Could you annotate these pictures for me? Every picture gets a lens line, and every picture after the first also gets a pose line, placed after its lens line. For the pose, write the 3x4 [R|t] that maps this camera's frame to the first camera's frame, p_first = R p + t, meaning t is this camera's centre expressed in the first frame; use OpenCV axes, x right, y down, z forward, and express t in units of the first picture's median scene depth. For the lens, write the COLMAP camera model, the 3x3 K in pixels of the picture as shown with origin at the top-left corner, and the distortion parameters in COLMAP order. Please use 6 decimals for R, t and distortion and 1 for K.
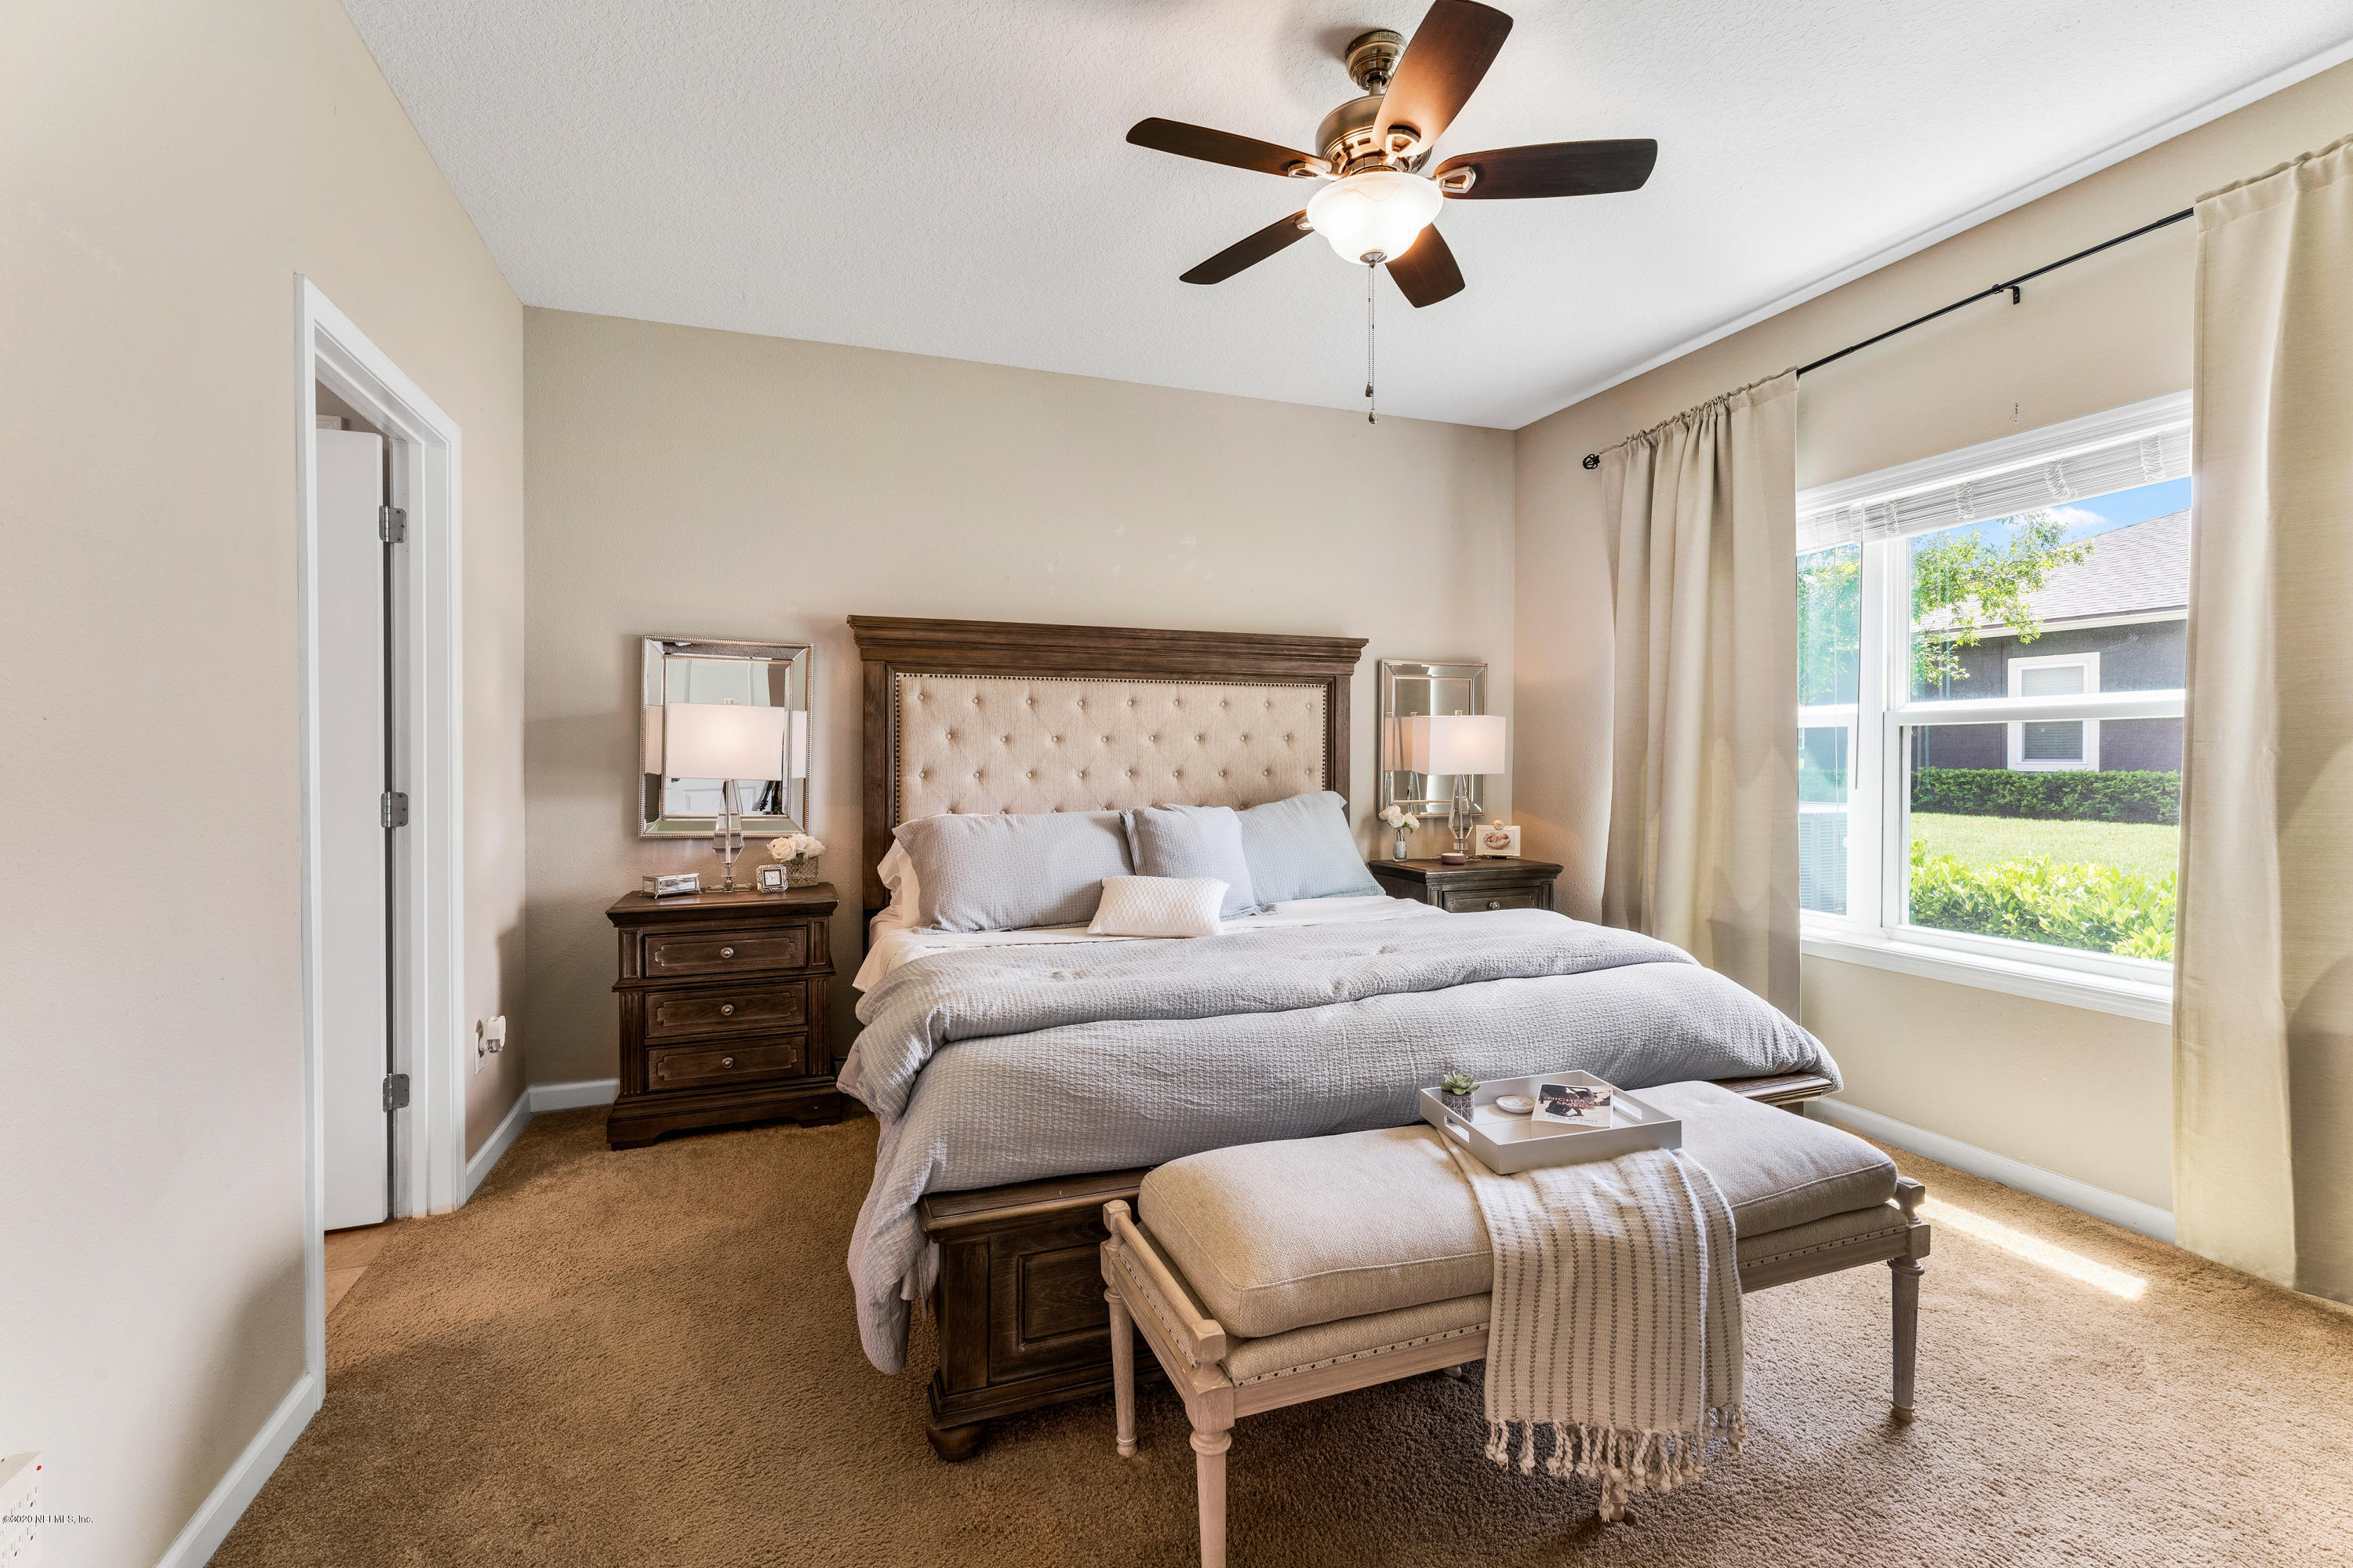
lens RADIAL K [[1028.2, 0, 1153.6], [0, 1028.2, 776.5], [0, 0, 1]] dist [0.001191, 0.000411]
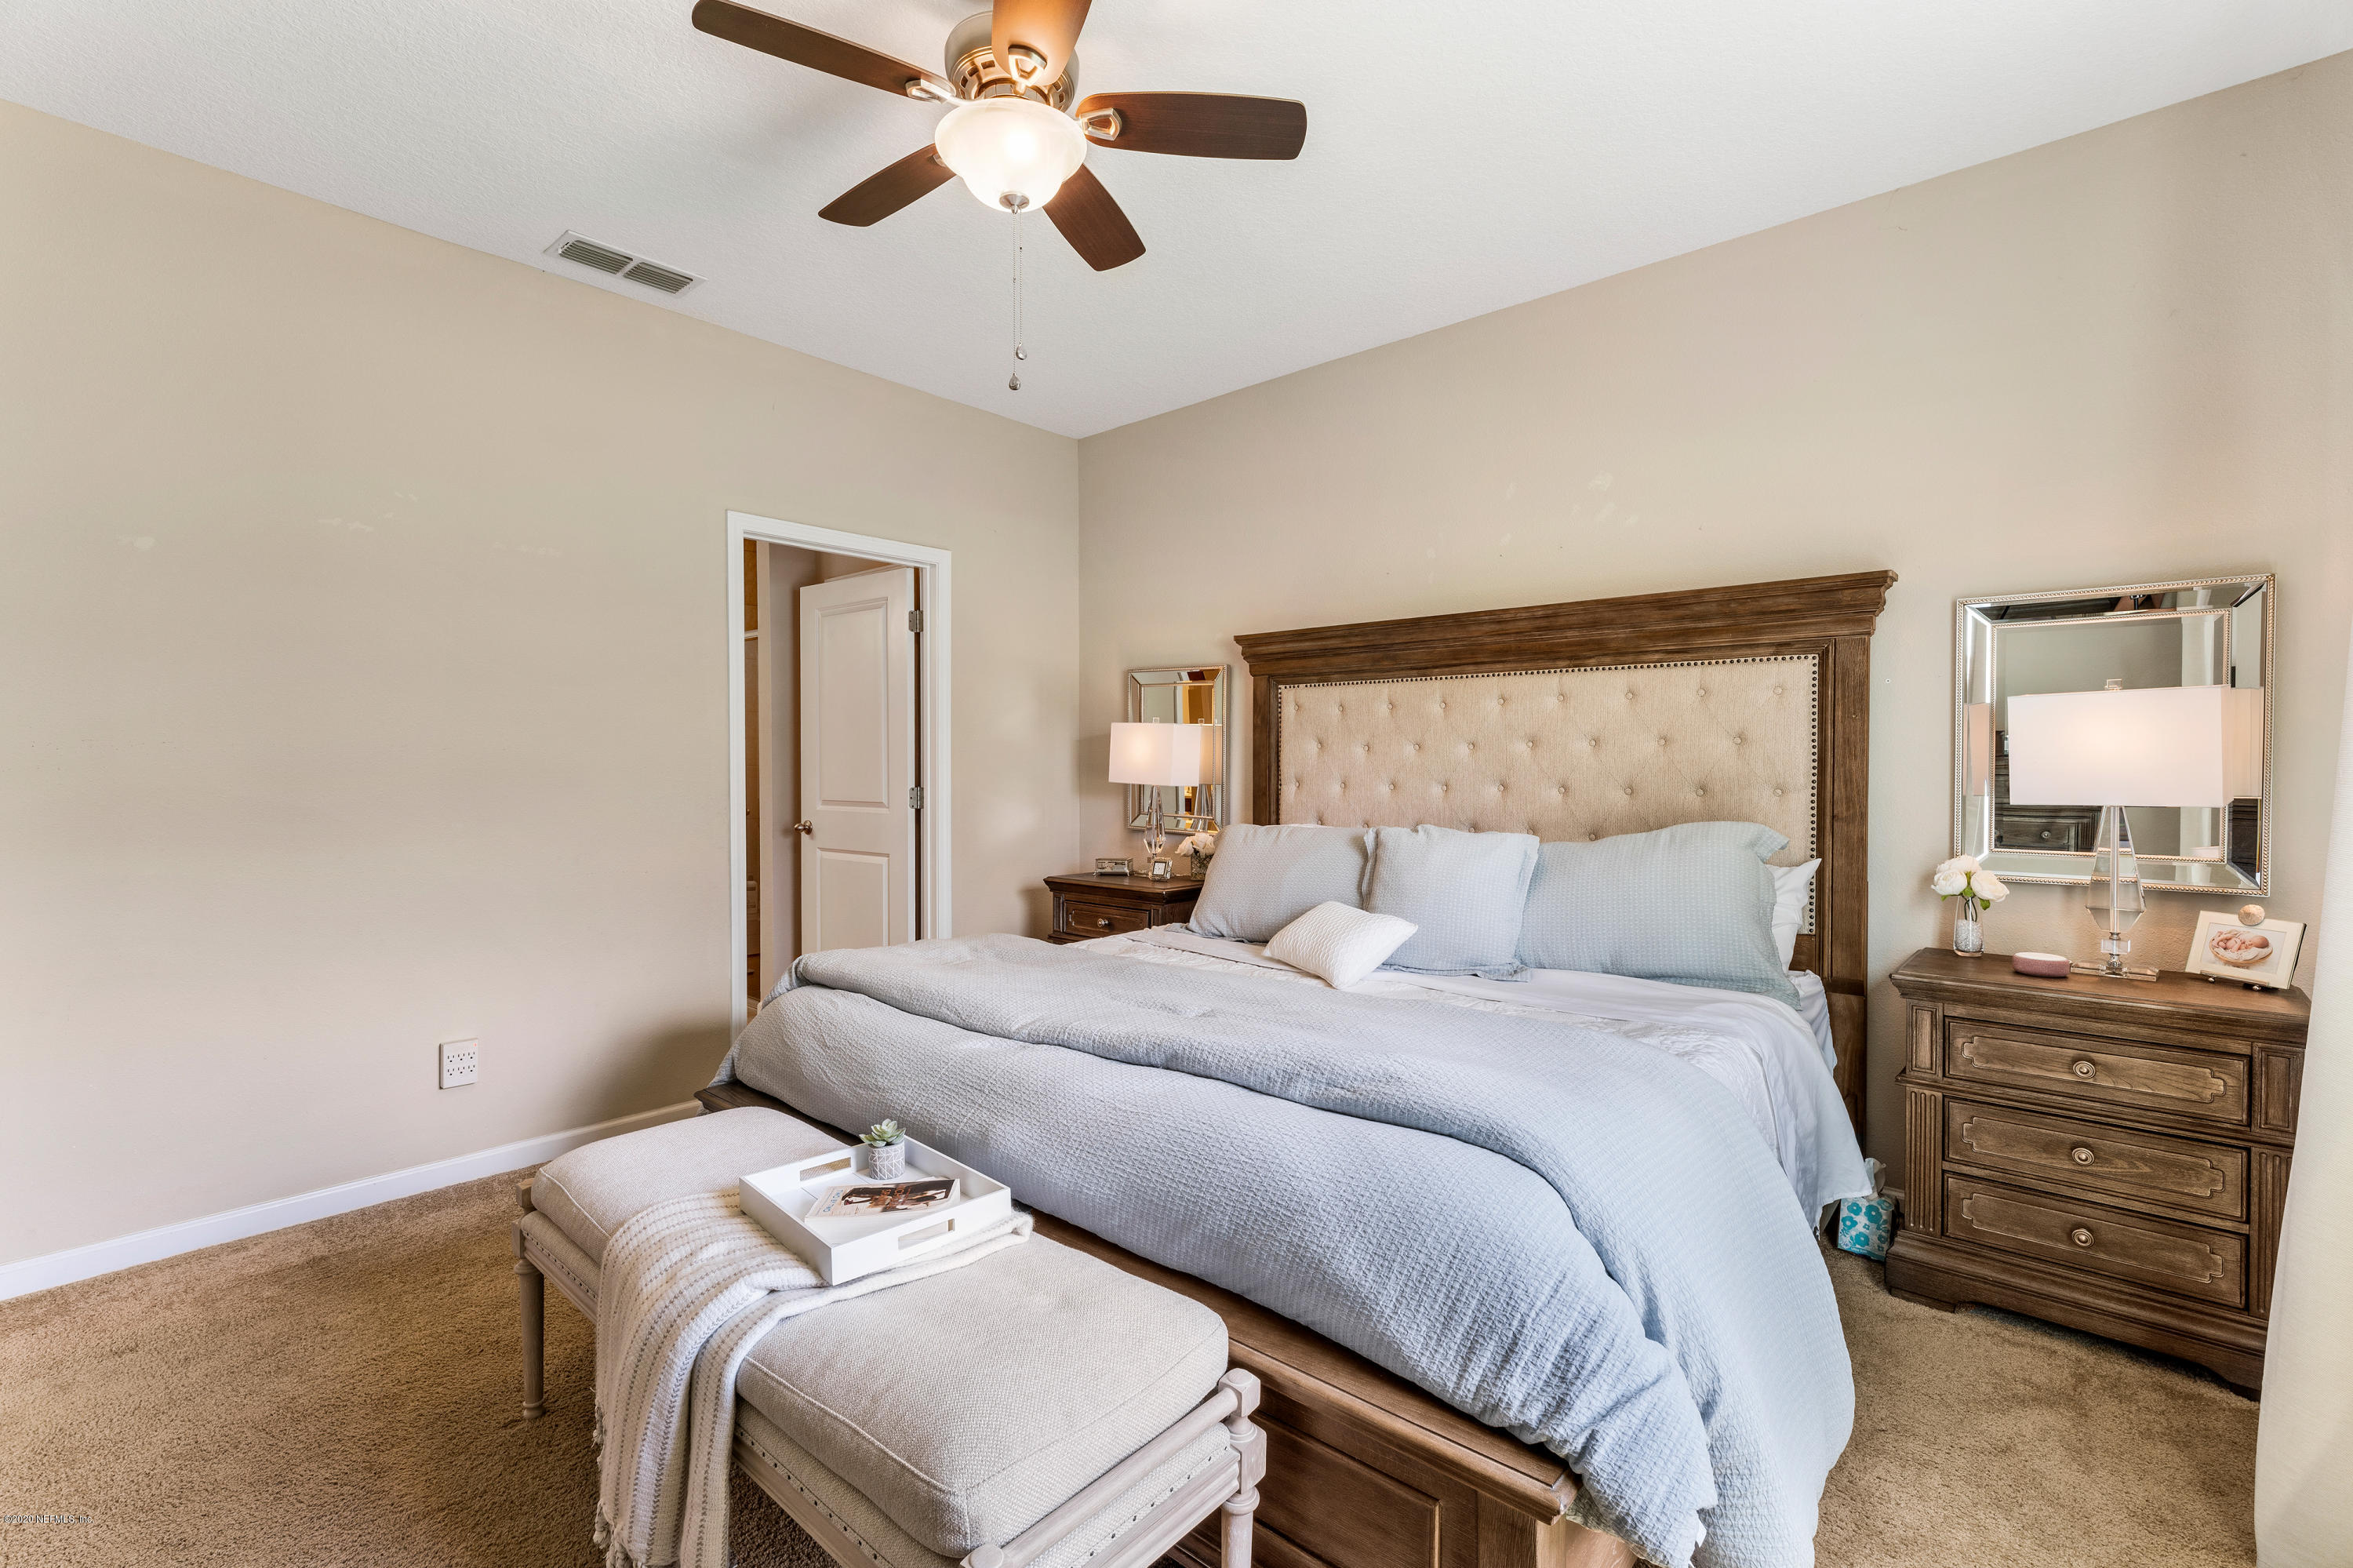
lens RADIAL K [[1028.2, 0, 1153.0], [0, 1028.2, 775.7], [0, 0, 1]] dist [0.001191, 0.000411]
pose [[0.472160, 0.011954, -0.881432, 0.585036], [-0.018134, 0.999828, 0.003845, -0.010464], [0.881327, 0.014168, 0.472295, 0.382385]]
